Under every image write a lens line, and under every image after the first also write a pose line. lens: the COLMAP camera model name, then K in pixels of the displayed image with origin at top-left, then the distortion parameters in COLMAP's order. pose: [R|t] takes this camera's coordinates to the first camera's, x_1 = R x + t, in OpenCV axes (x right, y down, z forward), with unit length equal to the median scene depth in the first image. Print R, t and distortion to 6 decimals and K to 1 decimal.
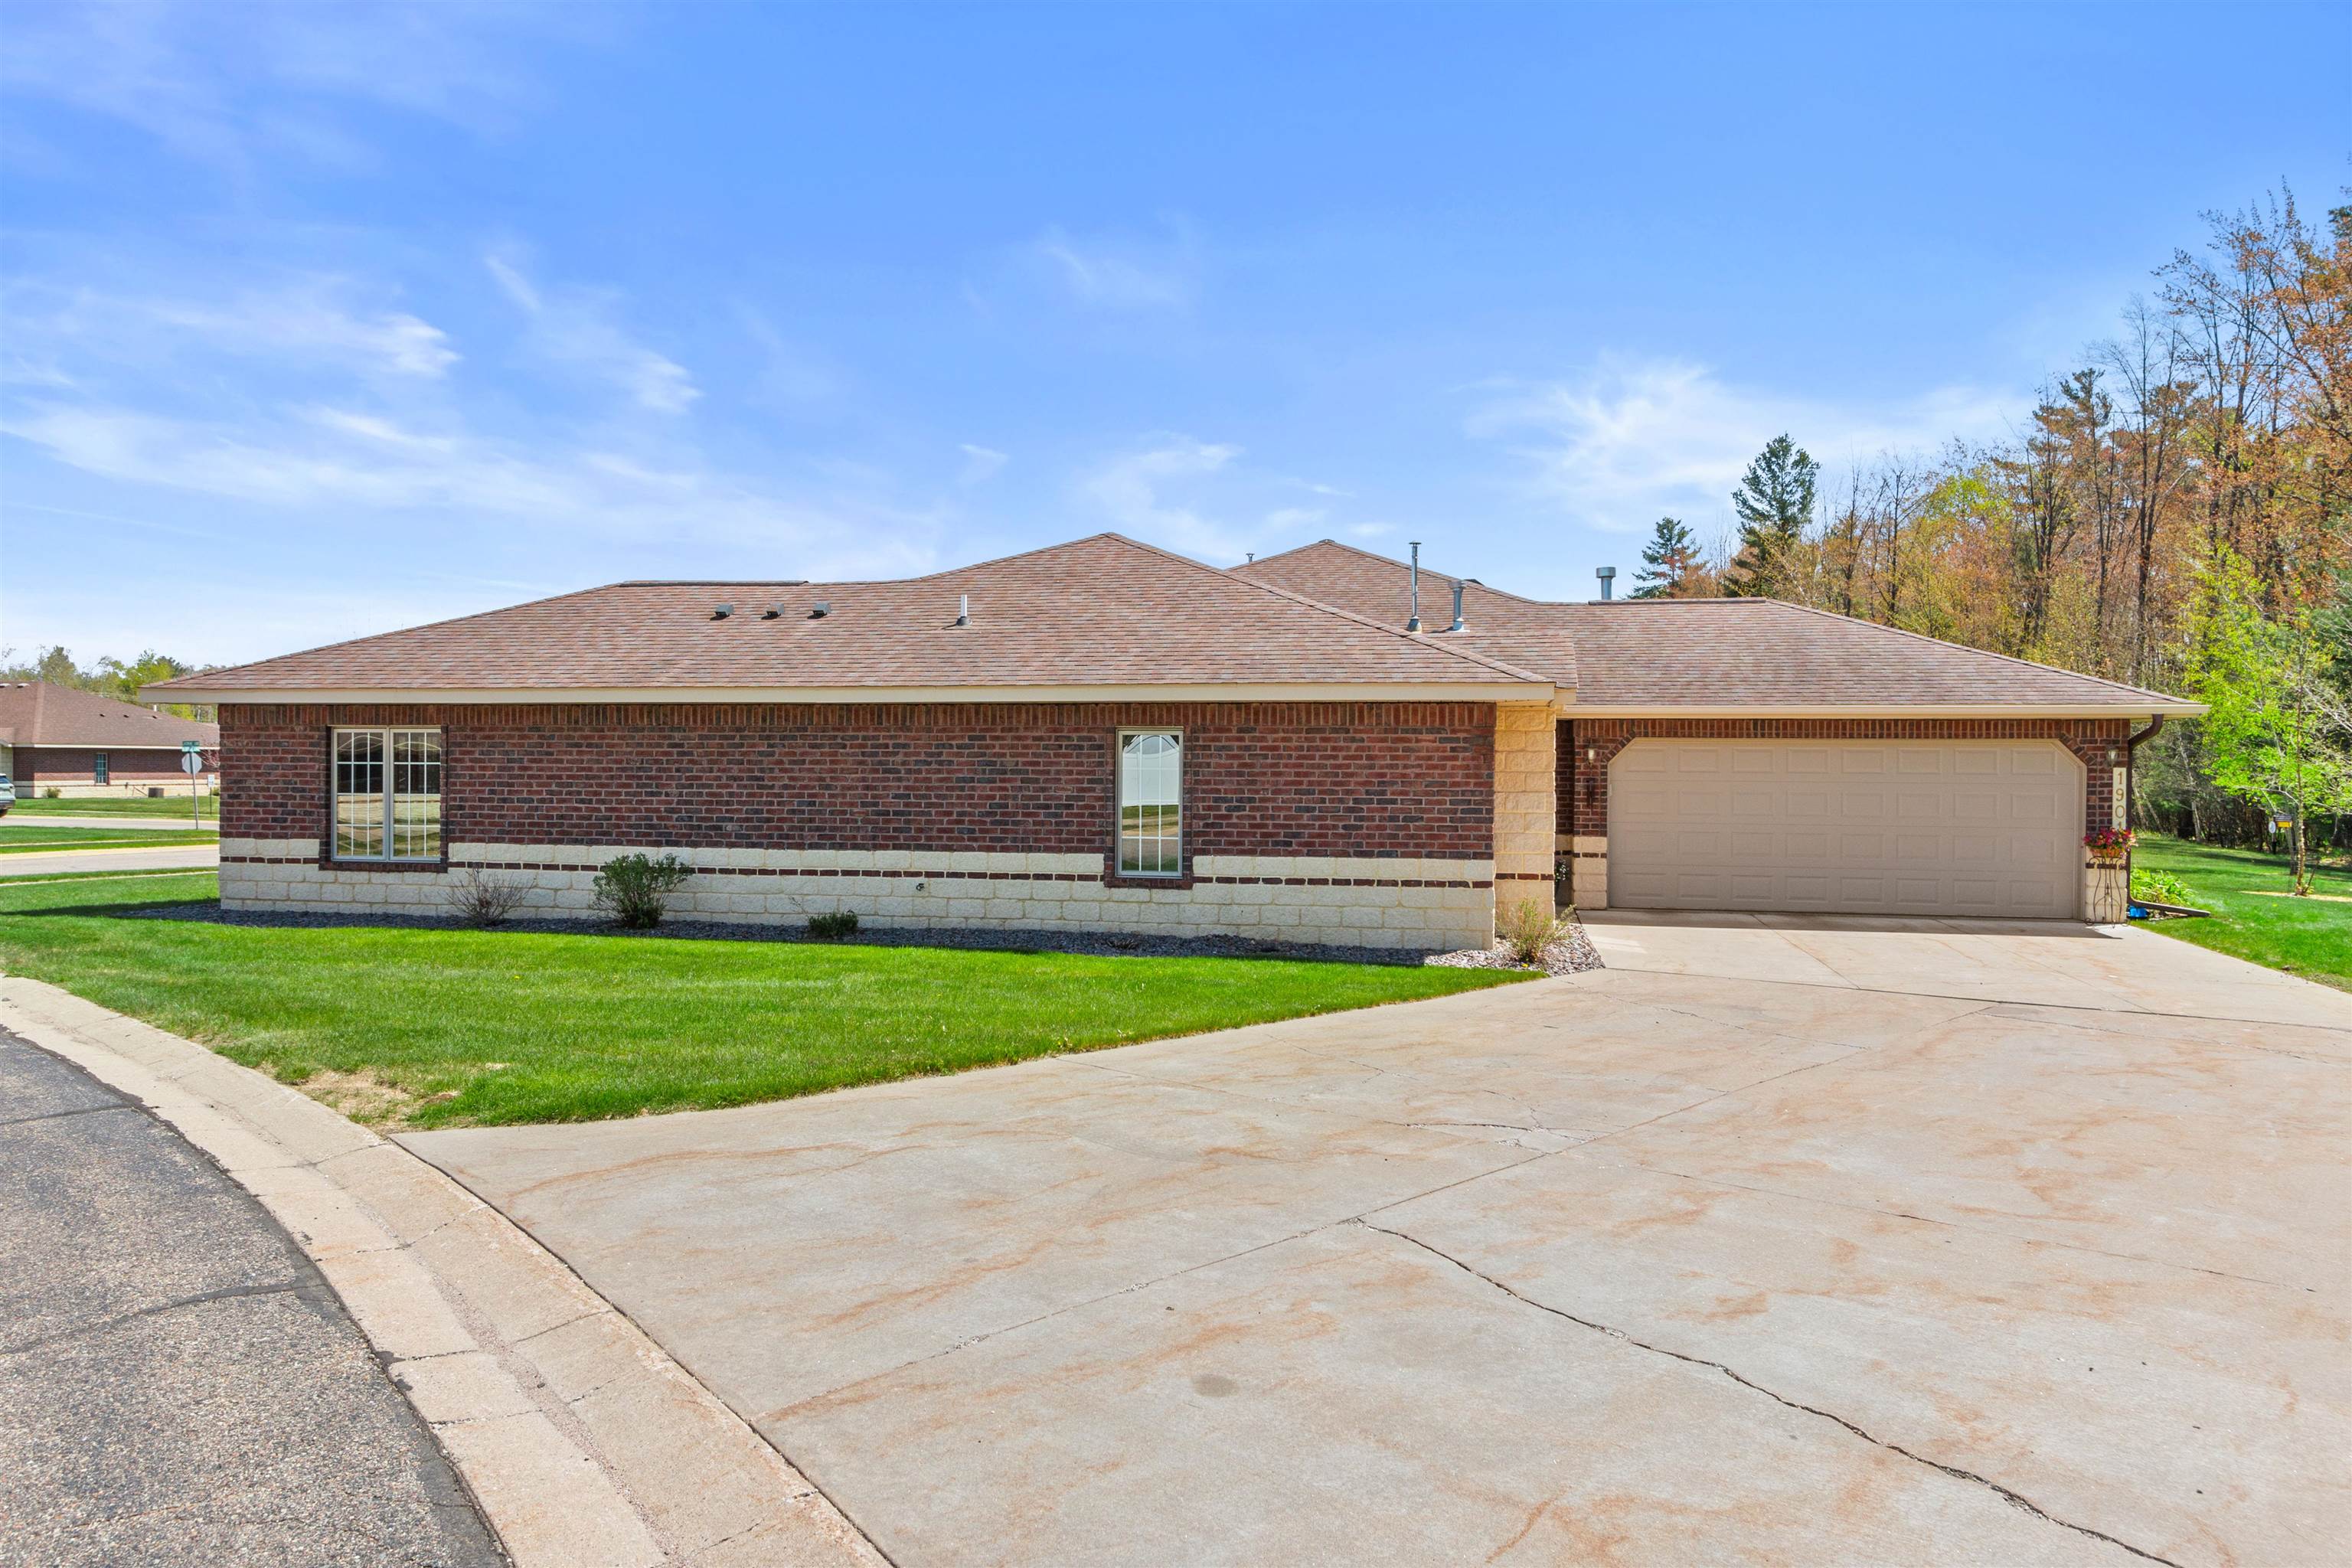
lens RADIAL K [[1550.0, 0, 1176.0], [0, 1550.0, 784.0], [0, 0, 1]] dist [0.001486, -0.001013]
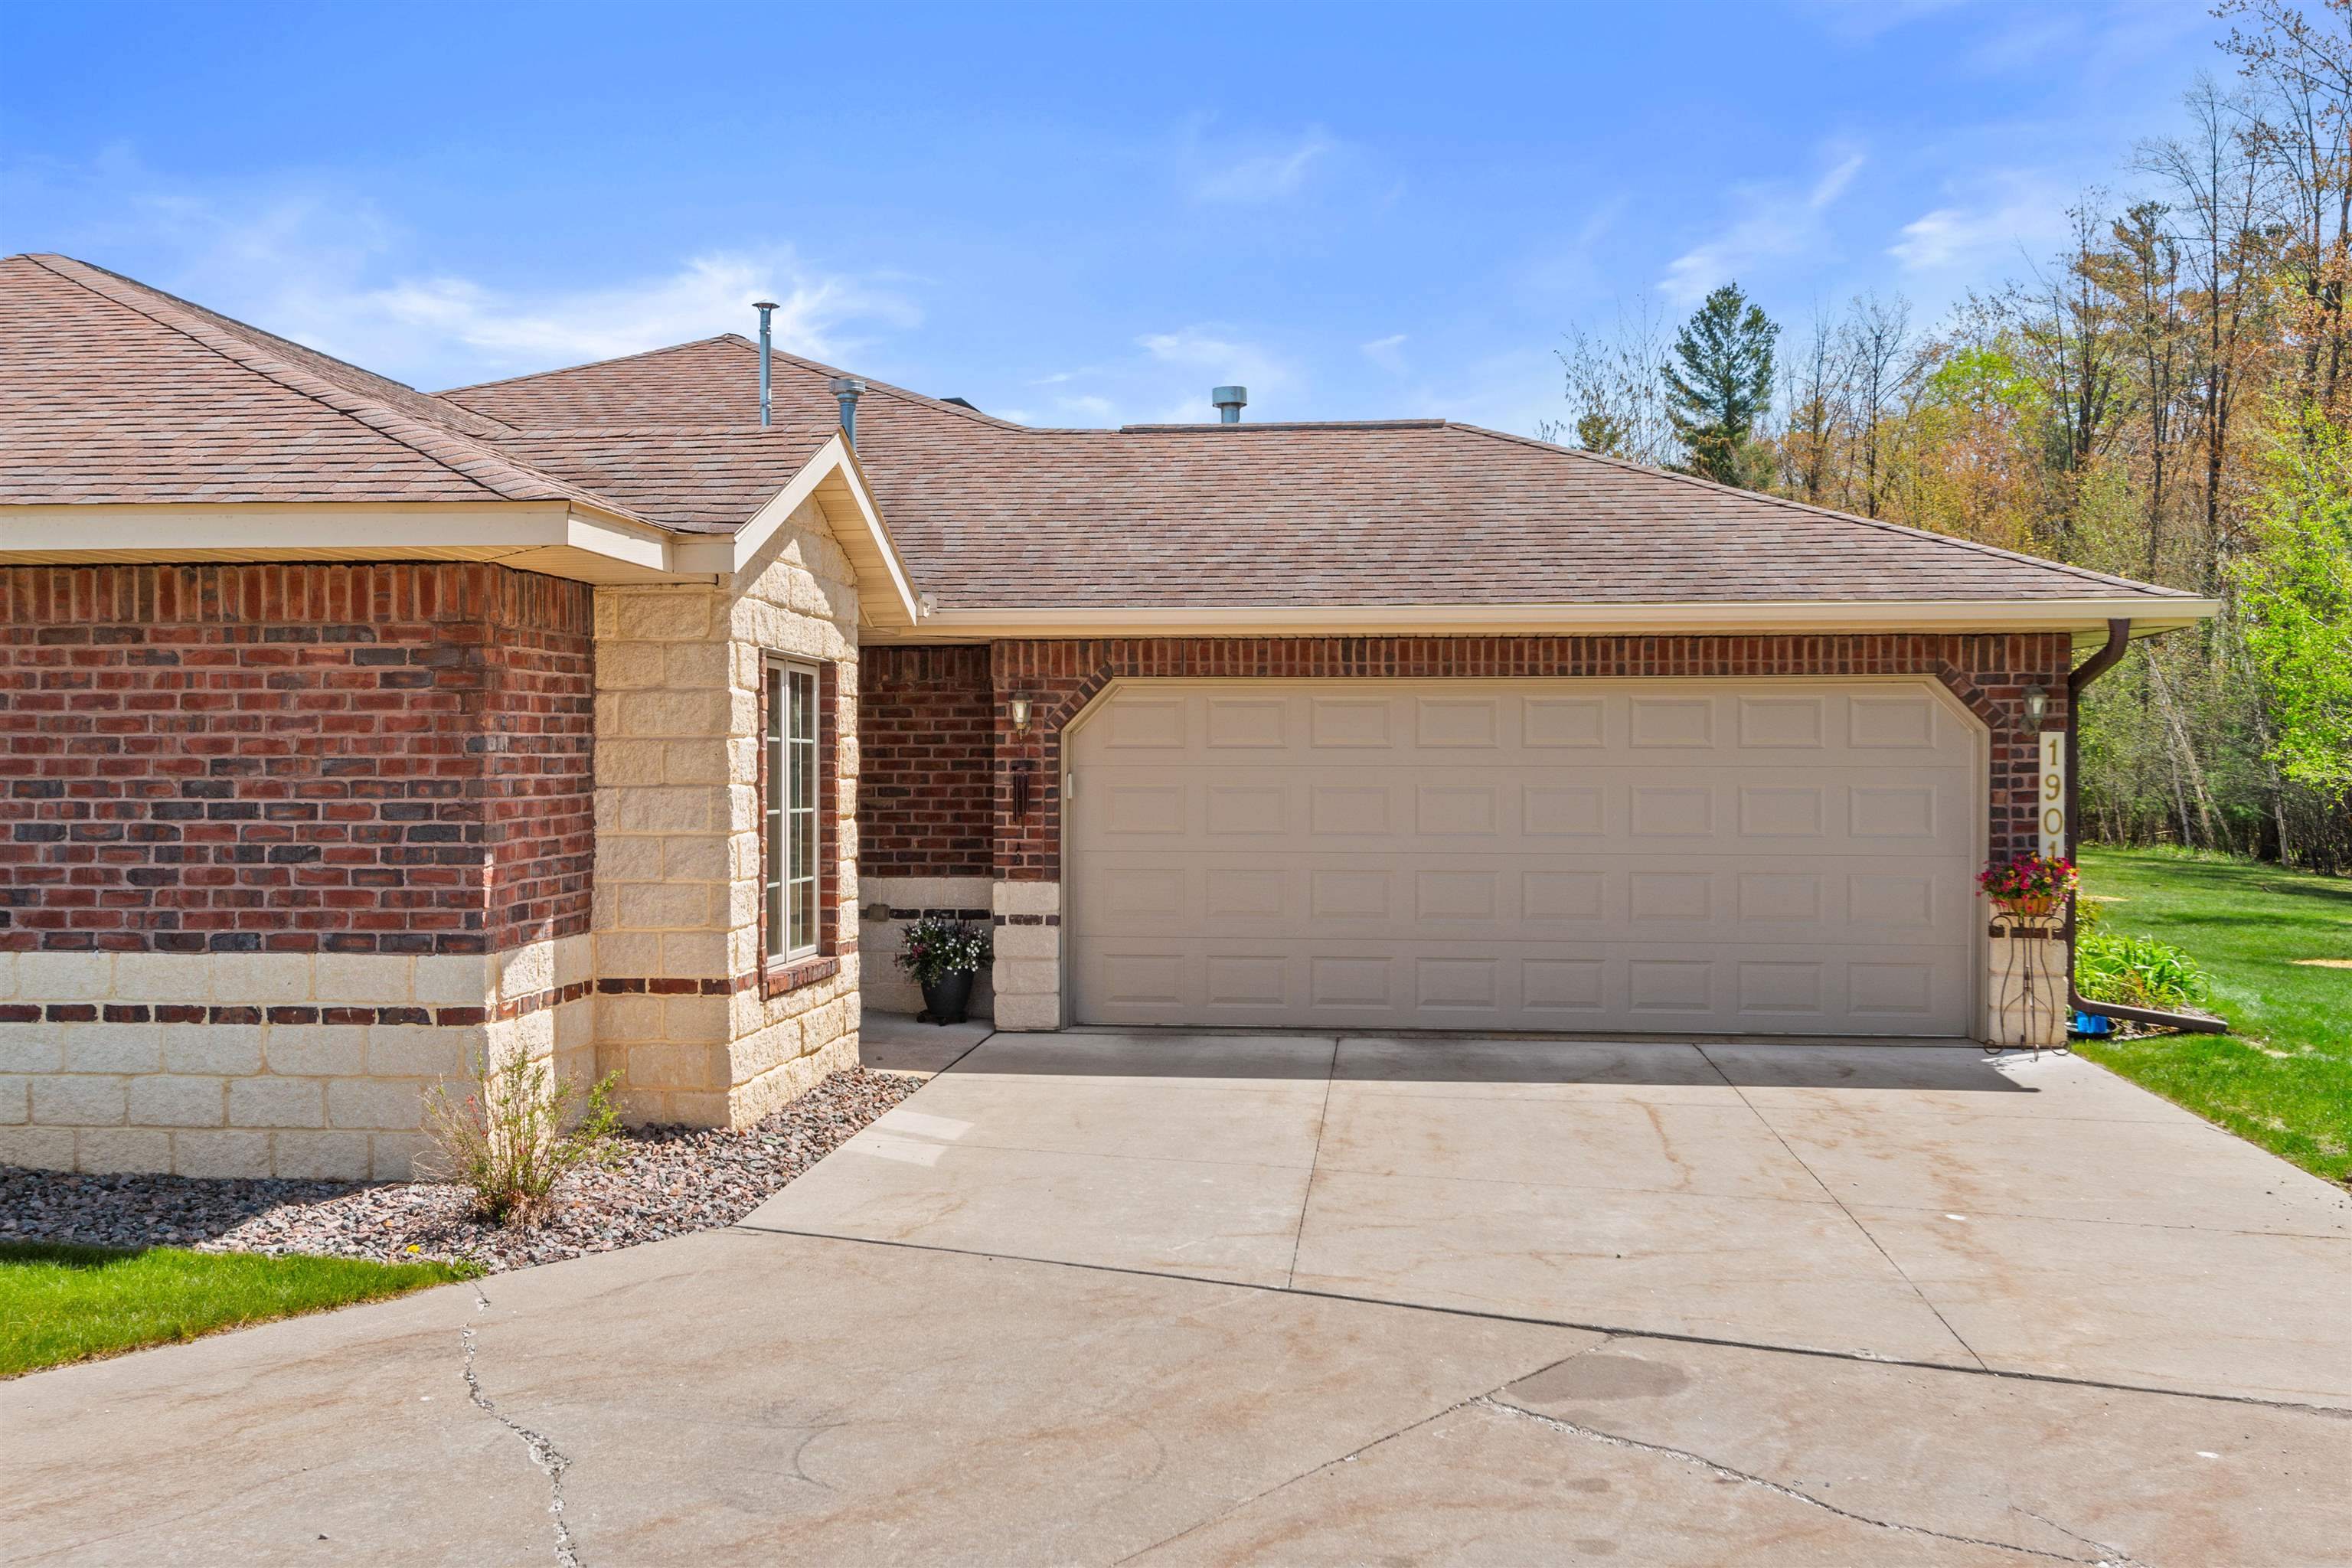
lens RADIAL K [[2139.3, 0, 1176.0], [0, 2139.3, 784.0], [0, 0, 1]] dist [0.008125, 0.006914]
pose [[0.995434, -0.007012, 0.095189, 0.267462], [0.007445, 0.999963, -0.004195, 0.006907], [-0.095156, 0.004885, 0.995450, 0.350181]]
